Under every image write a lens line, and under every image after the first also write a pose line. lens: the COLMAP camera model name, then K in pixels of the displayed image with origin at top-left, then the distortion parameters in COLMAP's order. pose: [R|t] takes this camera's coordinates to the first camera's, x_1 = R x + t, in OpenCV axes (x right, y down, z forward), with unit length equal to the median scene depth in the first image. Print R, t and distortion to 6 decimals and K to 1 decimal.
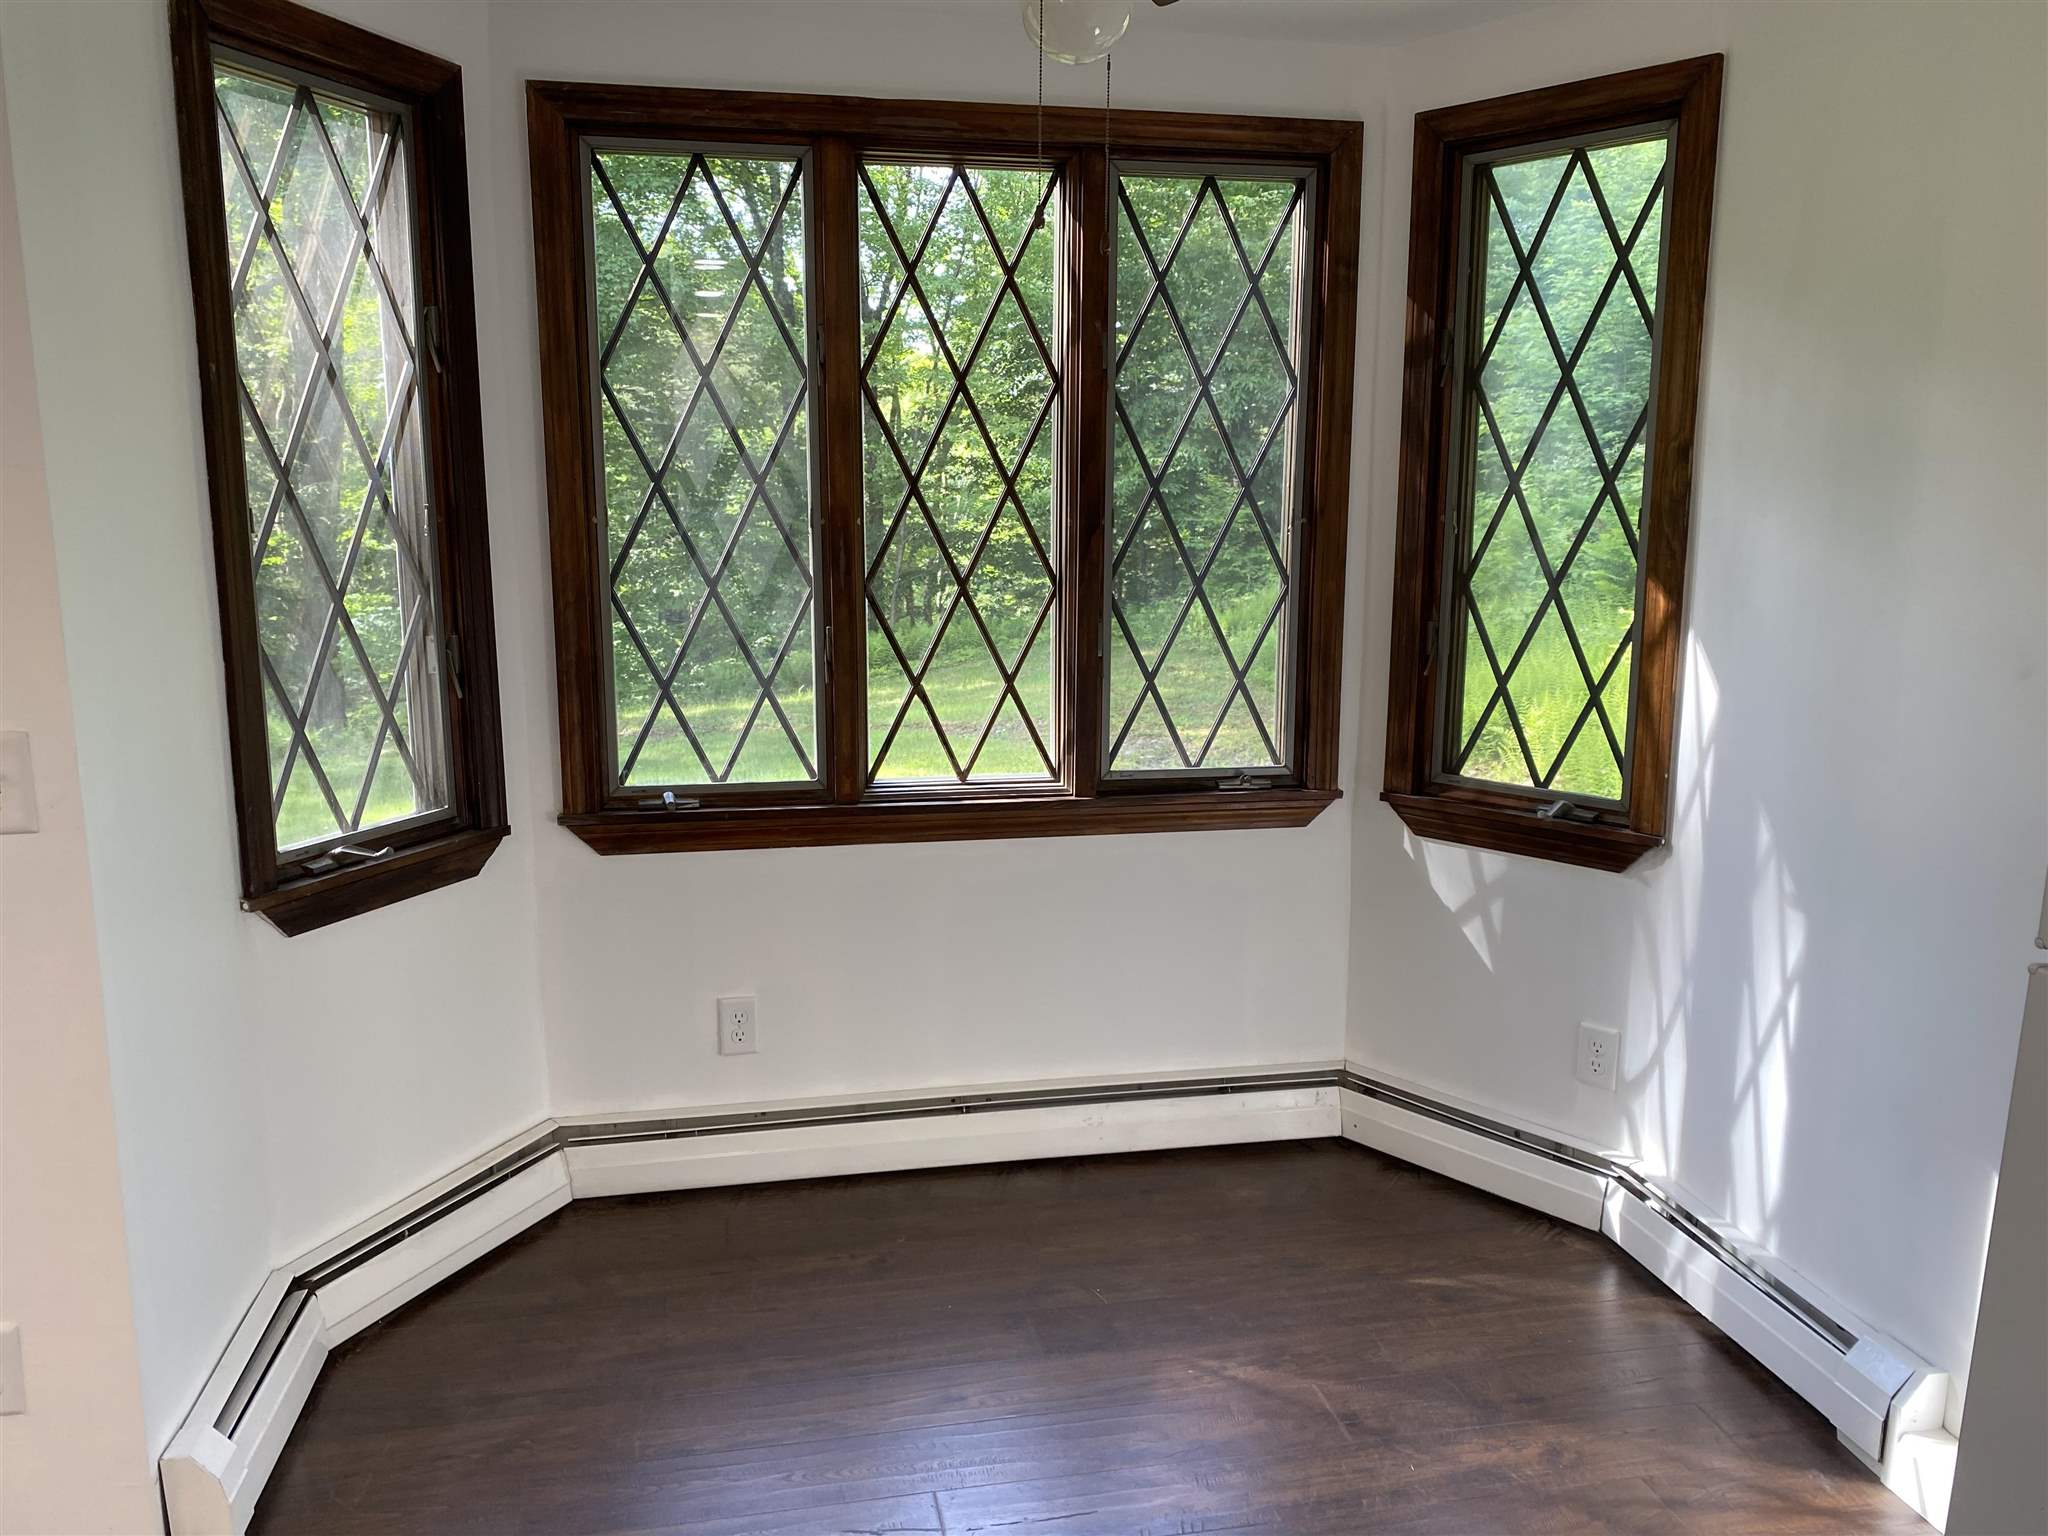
lens RADIAL K [[1532.6, 0, 1024.0], [0, 1532.6, 768.0], [0, 0, 1]] dist [0.005354, -0.000232]
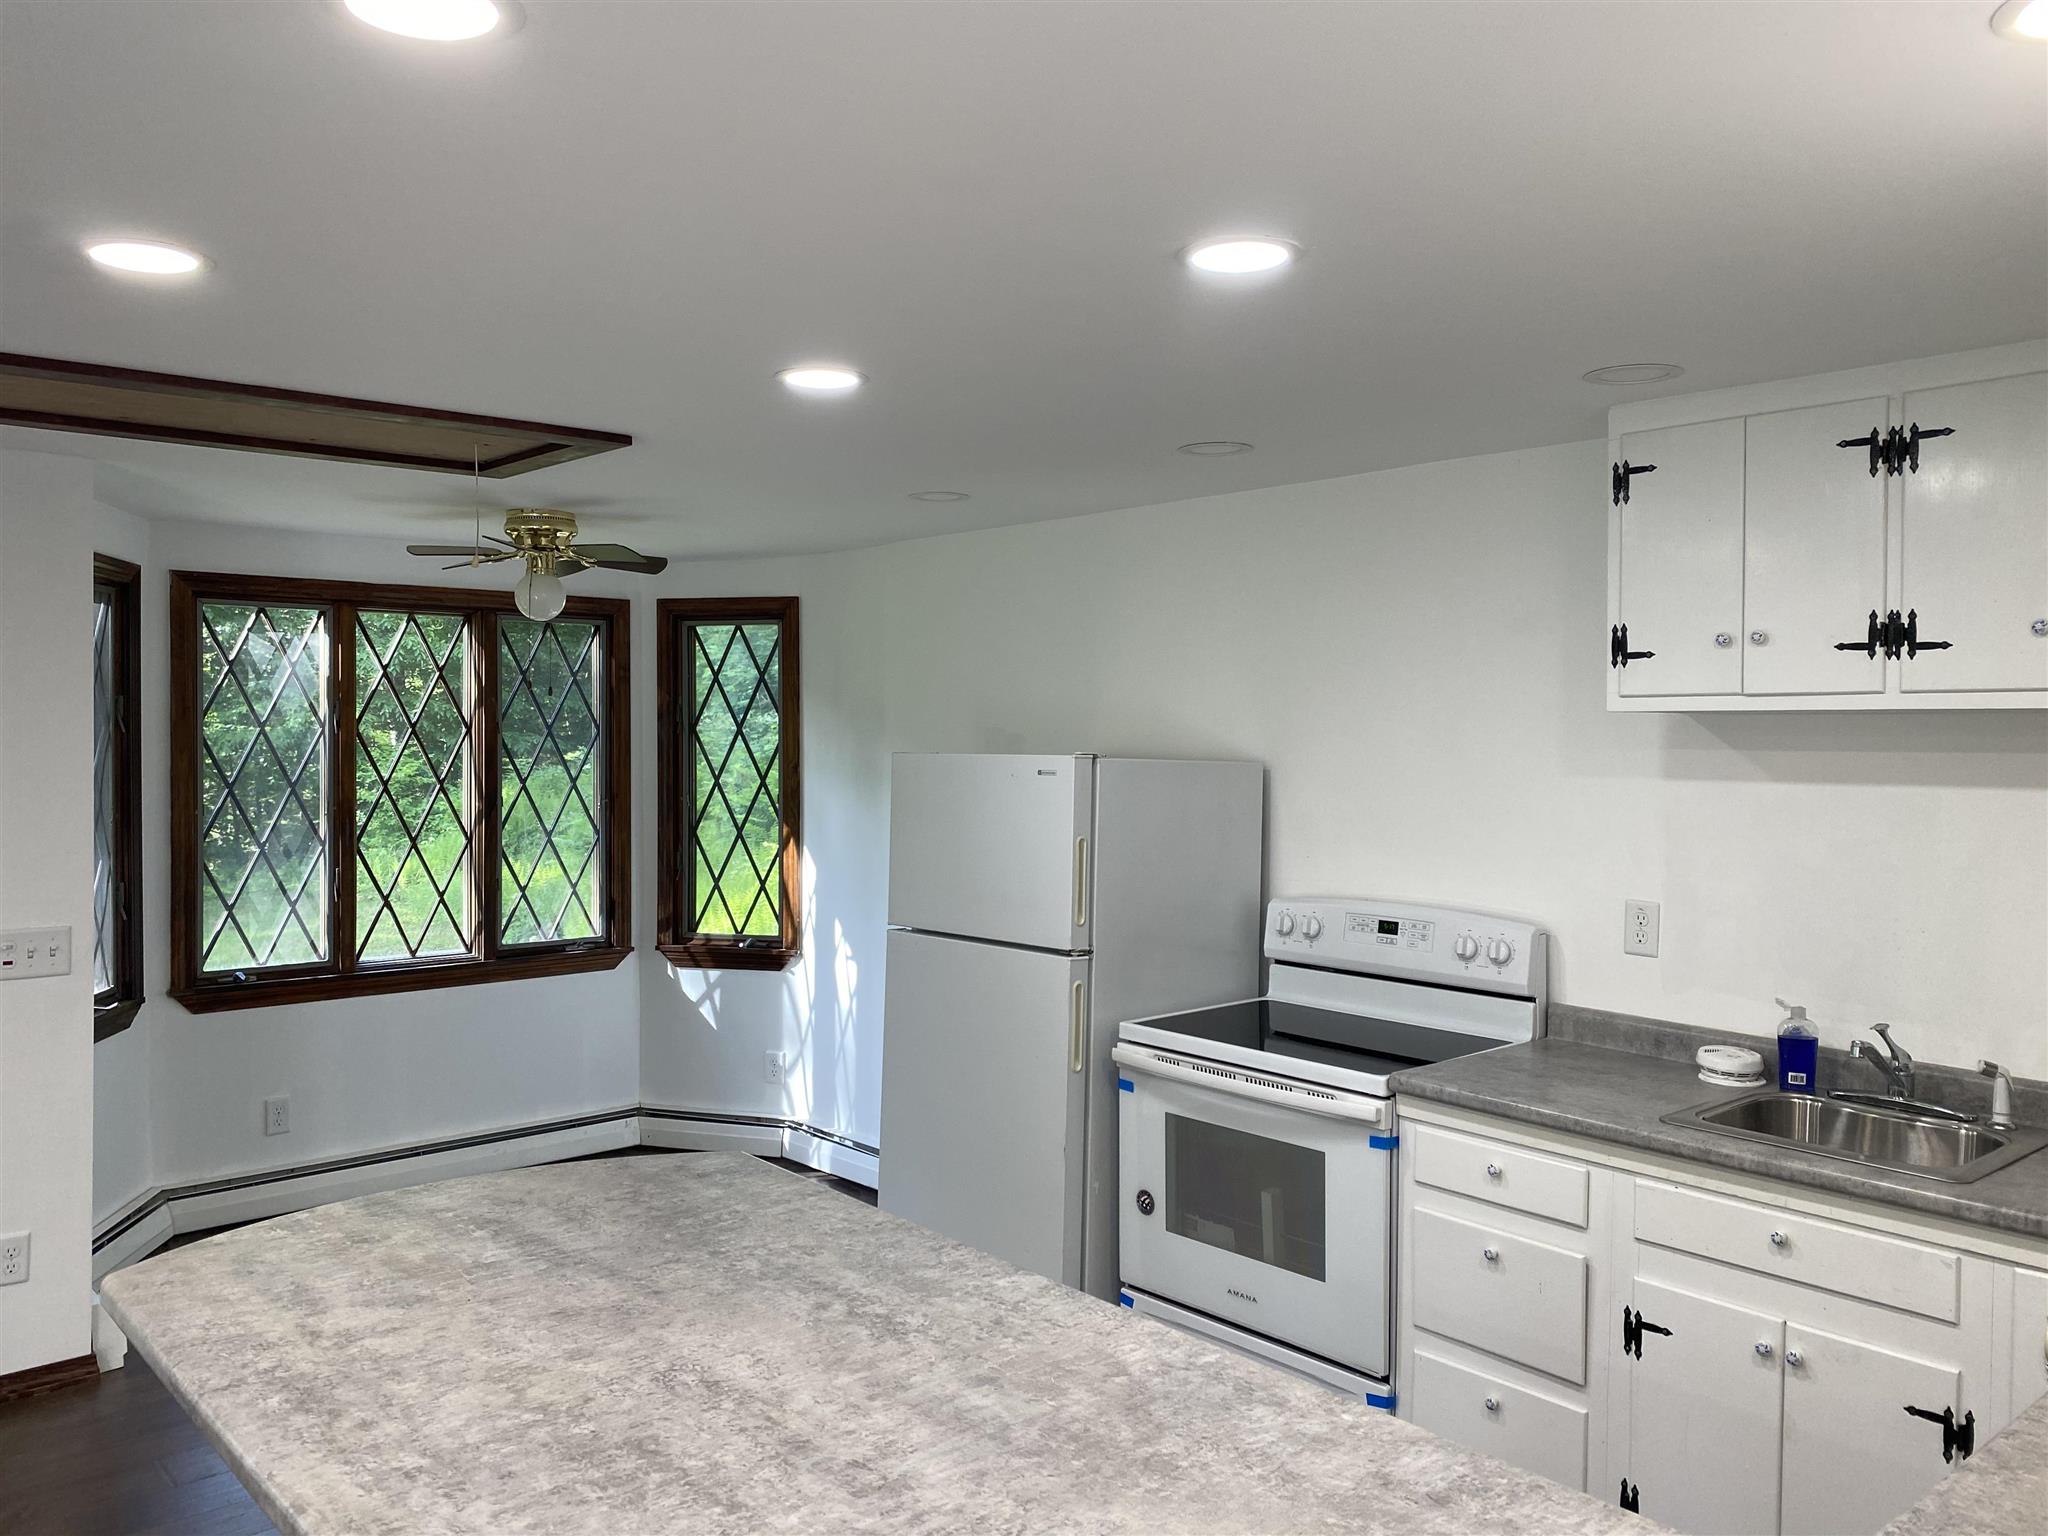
lens RADIAL K [[1554.3, 0, 1024.0], [0, 1554.3, 768.0], [0, 0, 1]] dist [0.205454, -0.583322]
pose [[0.866753, -0.012527, 0.498581, -0.341643], [0.084455, 0.988934, -0.121974, 0.076945], [-0.491536, 0.147829, 0.858219, -0.924894]]
